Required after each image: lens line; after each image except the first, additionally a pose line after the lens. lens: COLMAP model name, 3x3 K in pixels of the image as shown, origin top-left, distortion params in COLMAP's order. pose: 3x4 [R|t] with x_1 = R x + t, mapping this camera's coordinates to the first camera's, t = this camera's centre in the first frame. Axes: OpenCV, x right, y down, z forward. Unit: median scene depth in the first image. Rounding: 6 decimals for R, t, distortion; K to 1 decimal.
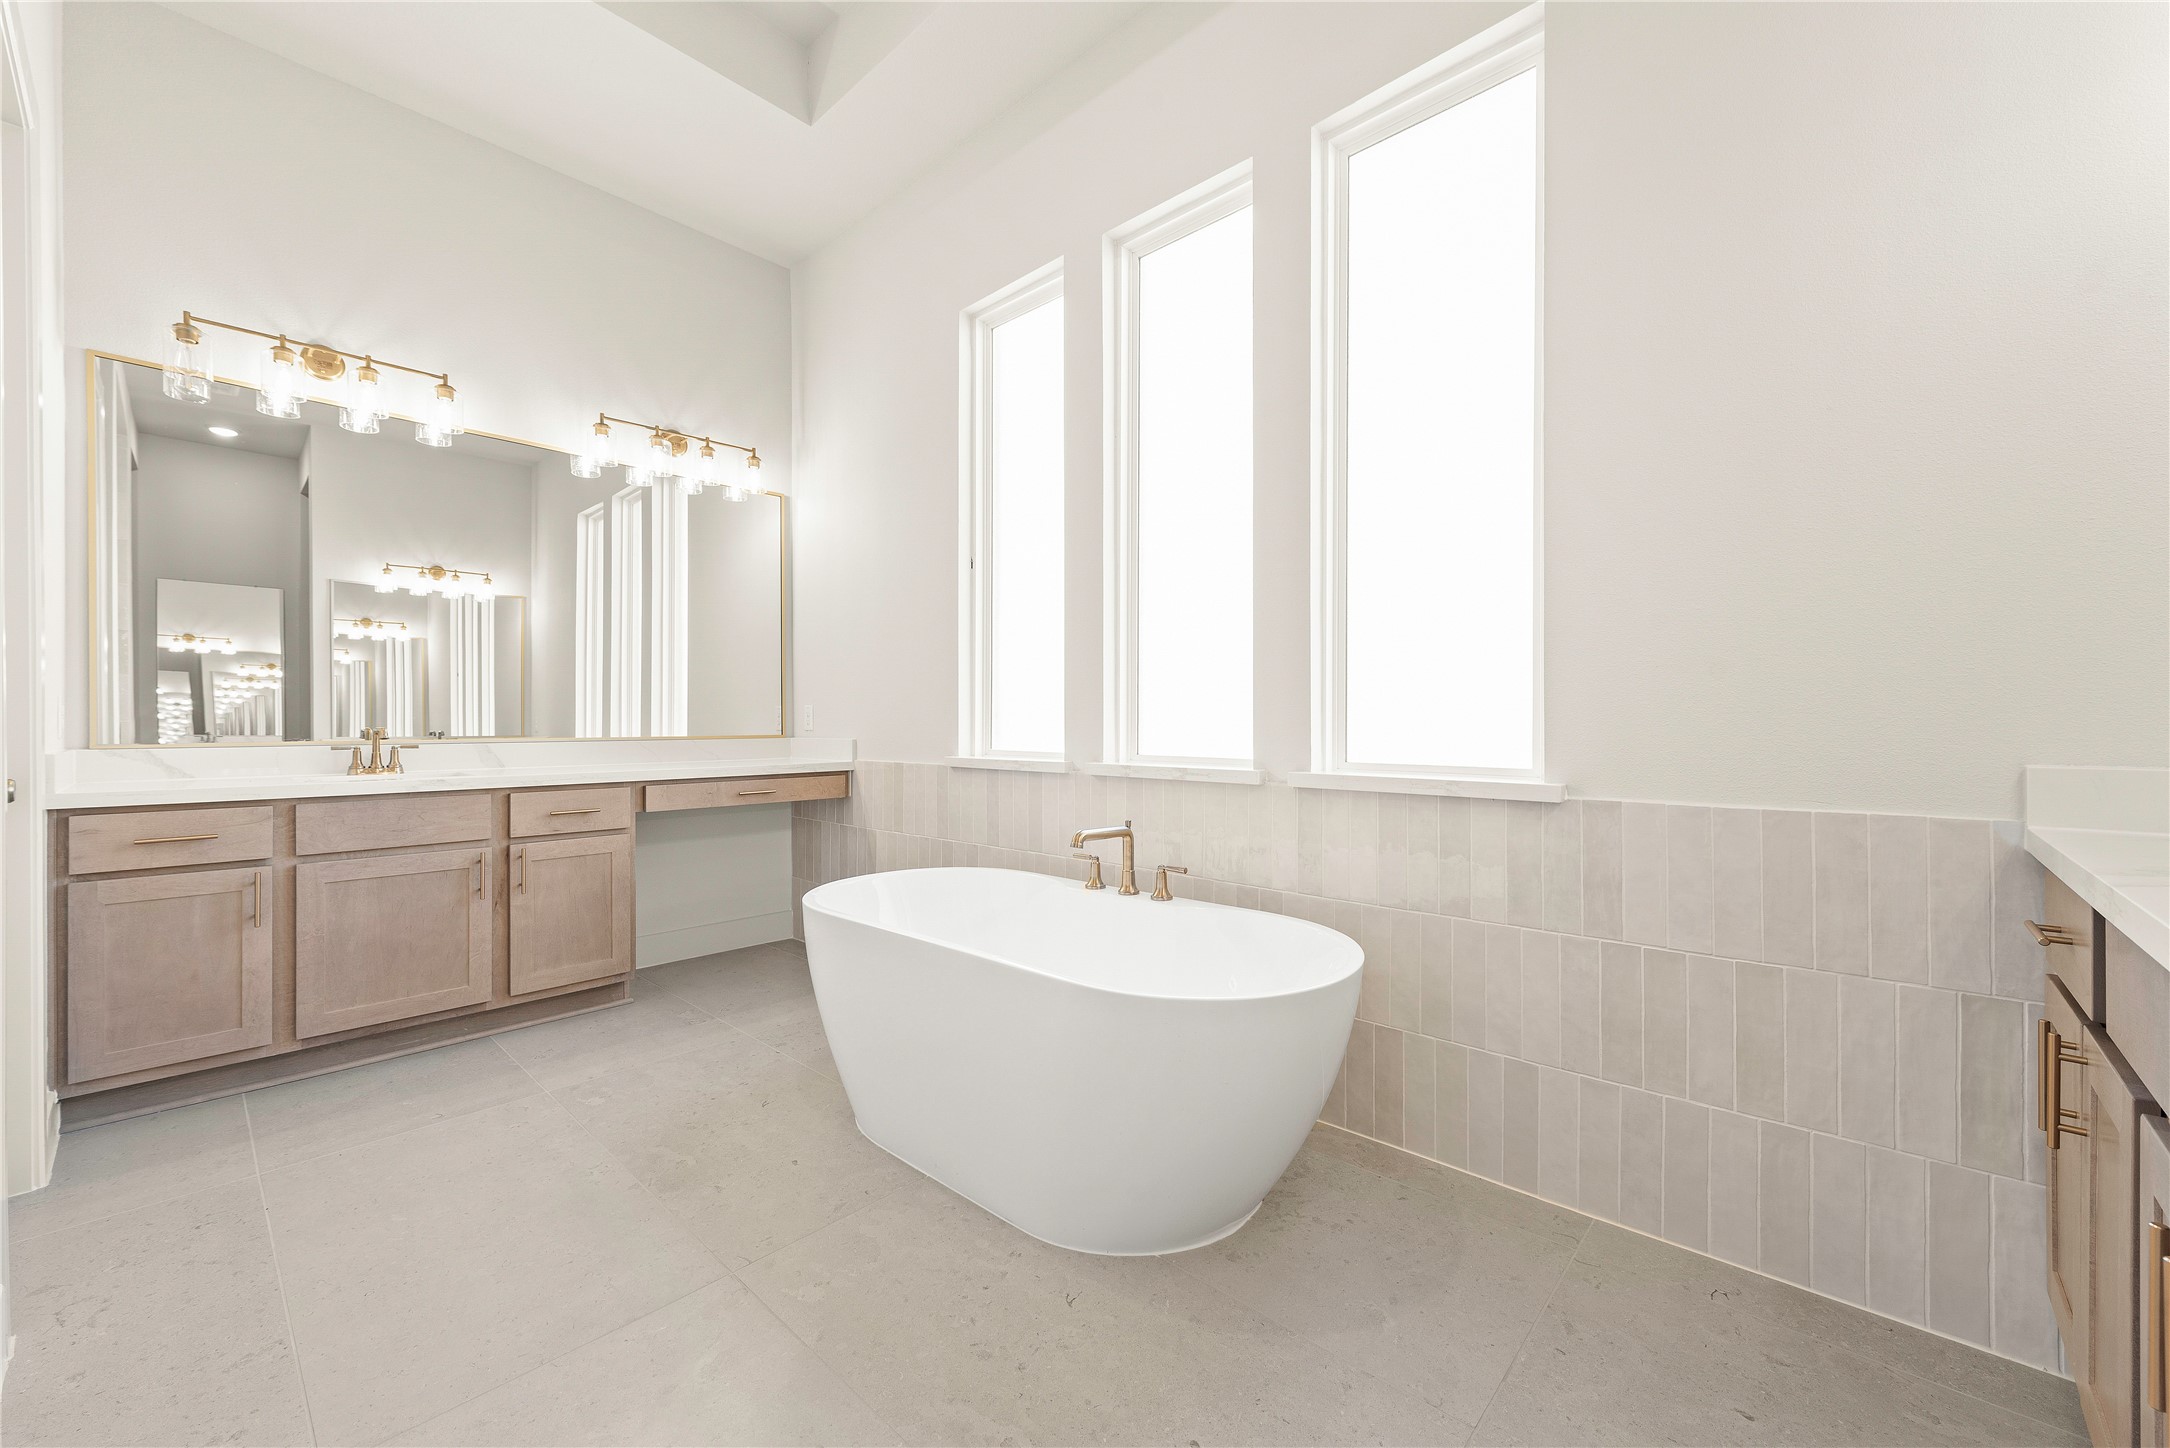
lens RADIAL K [[852.9, 0, 1088.5], [0, 852.9, 724.7], [0, 0, 1]] dist [0.008375, -0.002202]
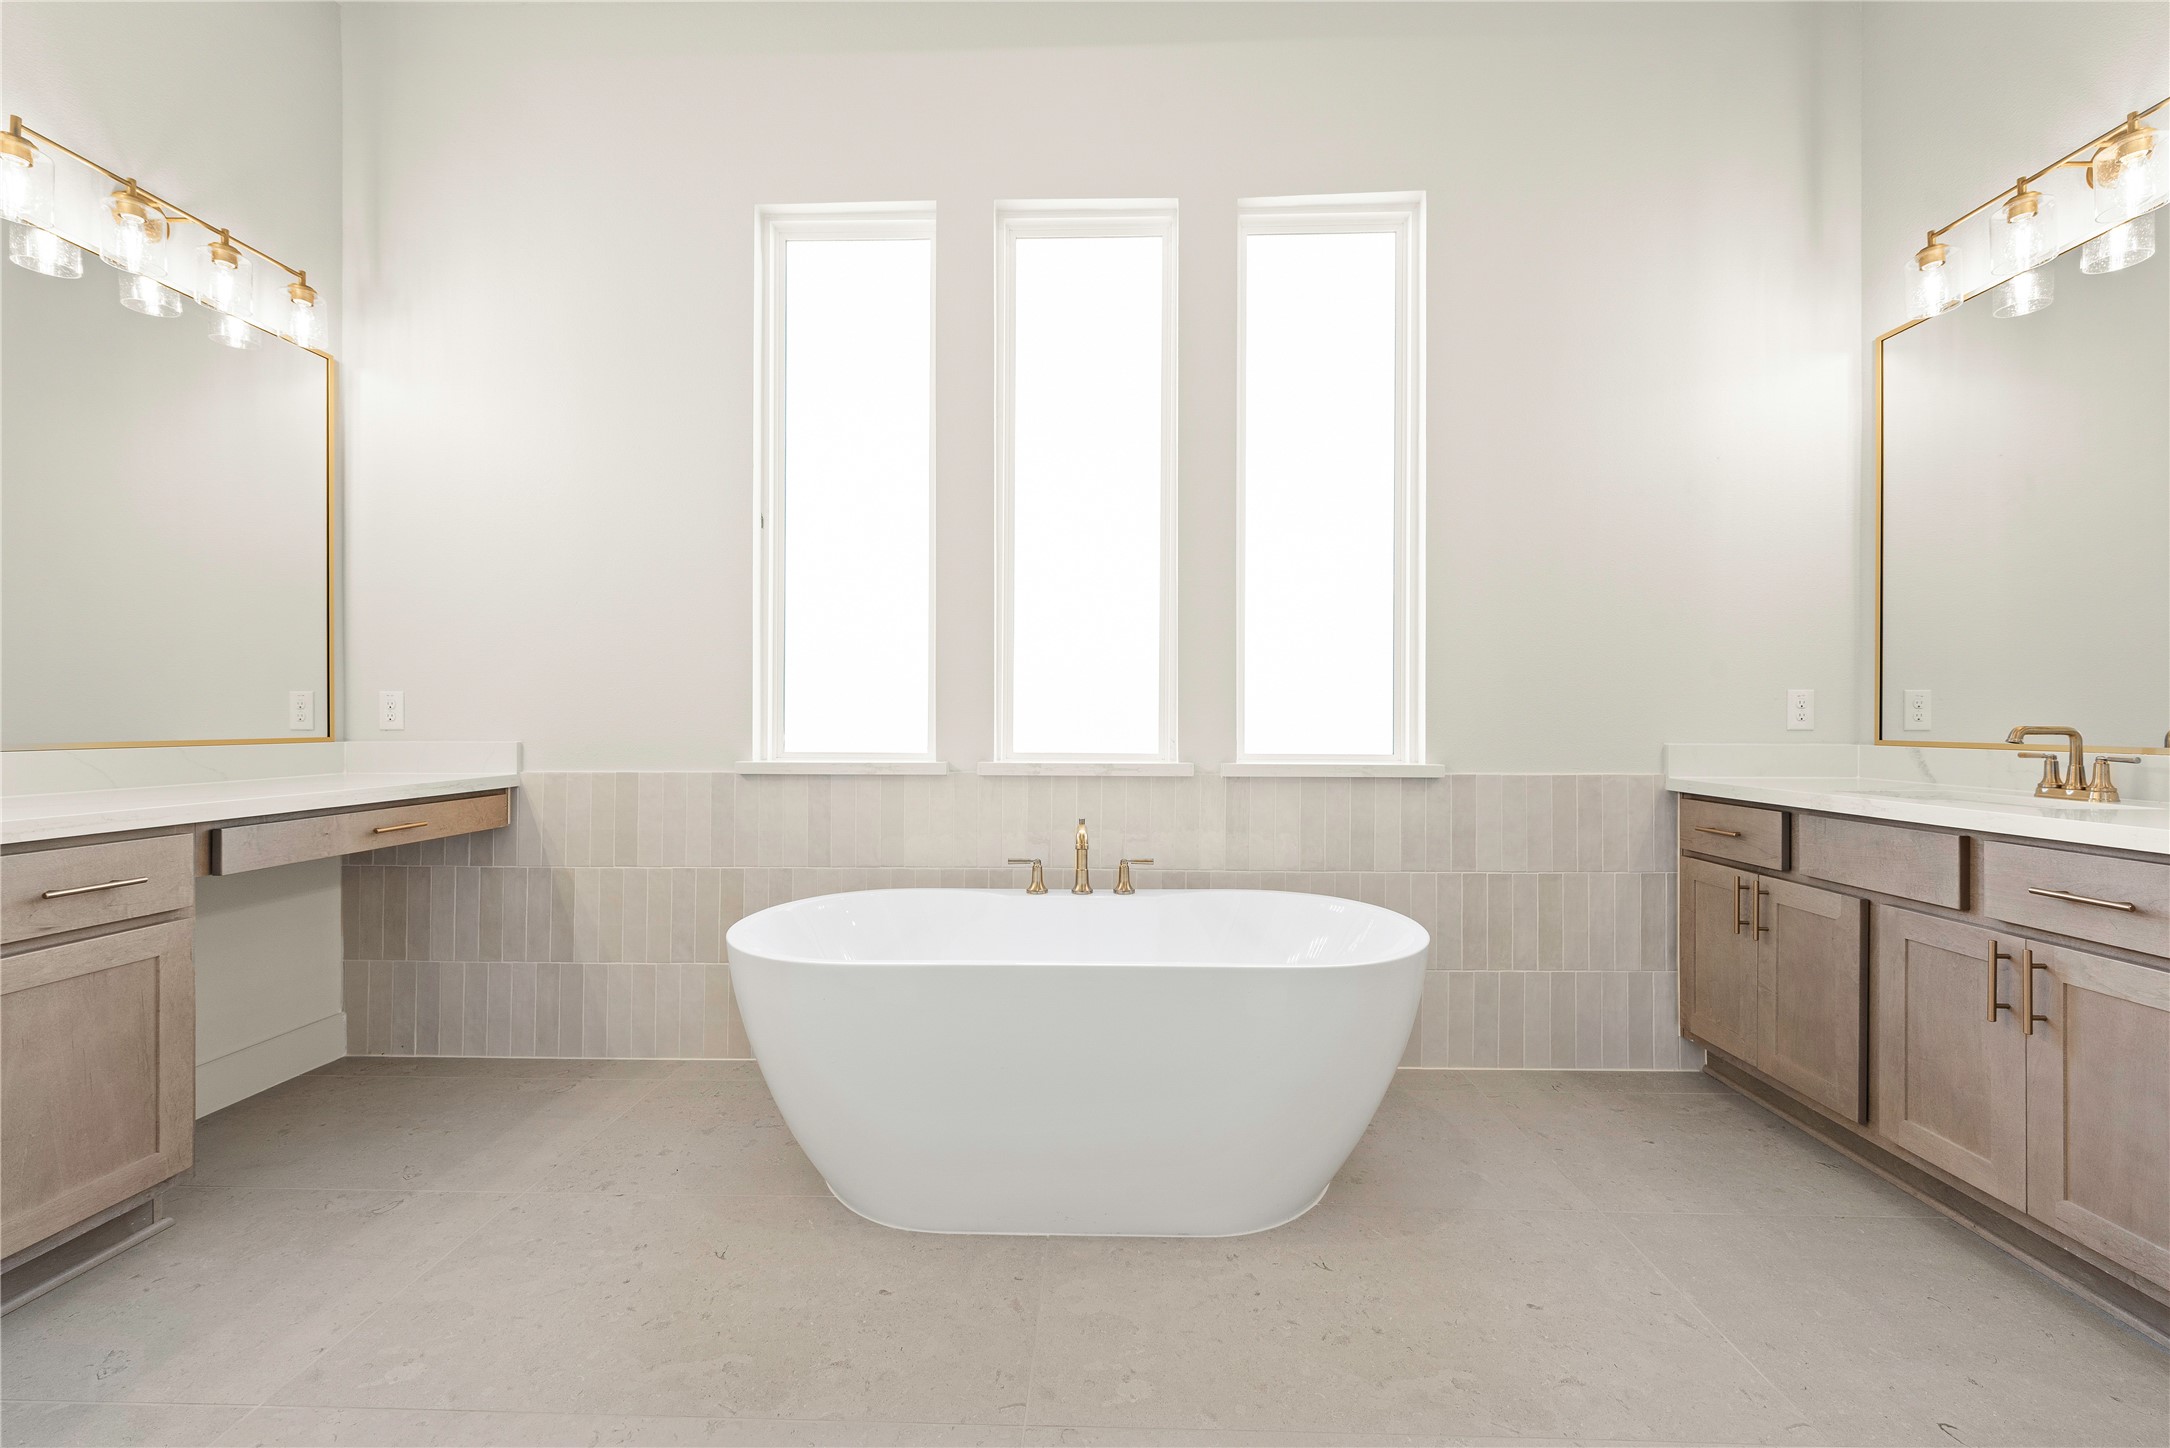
lens RADIAL K [[852.9, 0, 1091.3], [0, 852.9, 724.8], [0, 0, 1]] dist [0.008375, -0.002202]
pose [[0.749835, -0.001212, 0.661624, -0.577325], [-0.000151, 0.999998, 0.002003, 0.002264], [-0.661625, -0.001602, 0.749833, 0.247520]]
